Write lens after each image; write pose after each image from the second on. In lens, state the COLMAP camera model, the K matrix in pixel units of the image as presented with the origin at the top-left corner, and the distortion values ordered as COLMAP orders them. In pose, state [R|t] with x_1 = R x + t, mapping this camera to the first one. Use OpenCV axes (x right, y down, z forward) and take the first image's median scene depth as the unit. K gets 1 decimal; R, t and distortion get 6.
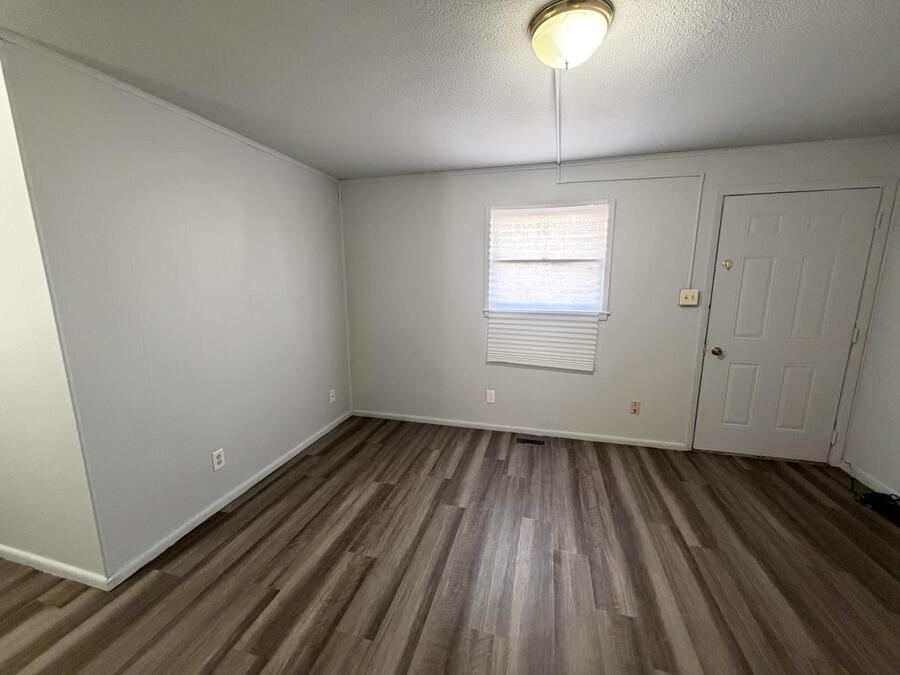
lens RADIAL K [[354.0, 0, 450.0], [0, 354.0, 337.5], [0, 0, 1]] dist [-0.000250, -0.000224]
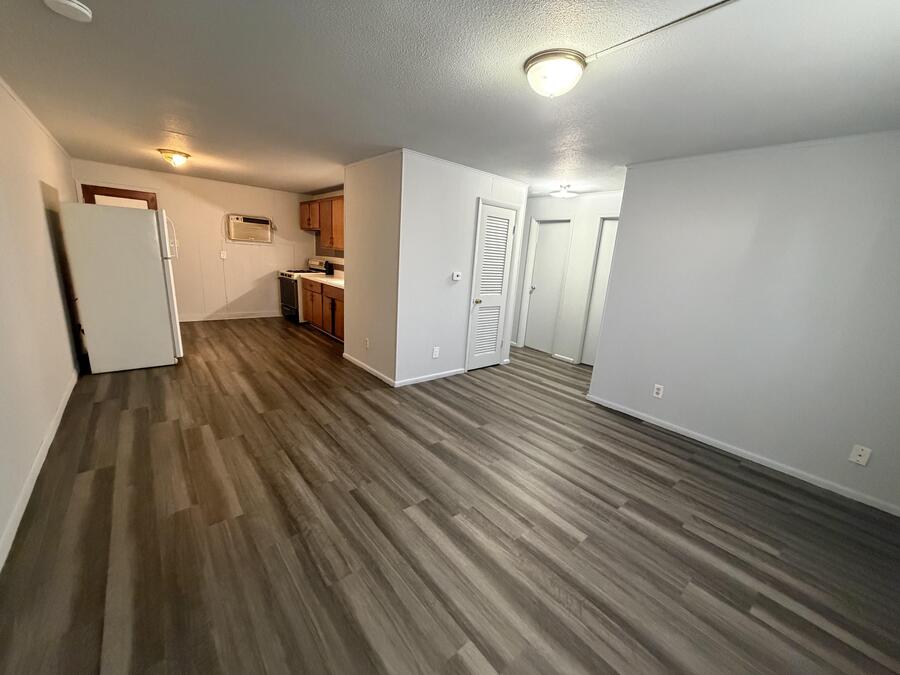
lens RADIAL K [[354.0, 0, 450.0], [0, 354.0, 337.5], [0, 0, 1]] dist [-0.000250, -0.000224]
pose [[-0.556822, 0.162049, -0.814671, 1.059975], [-0.209671, 0.921603, 0.326628, -0.172615], [0.803733, 0.352686, -0.479192, 0.989341]]
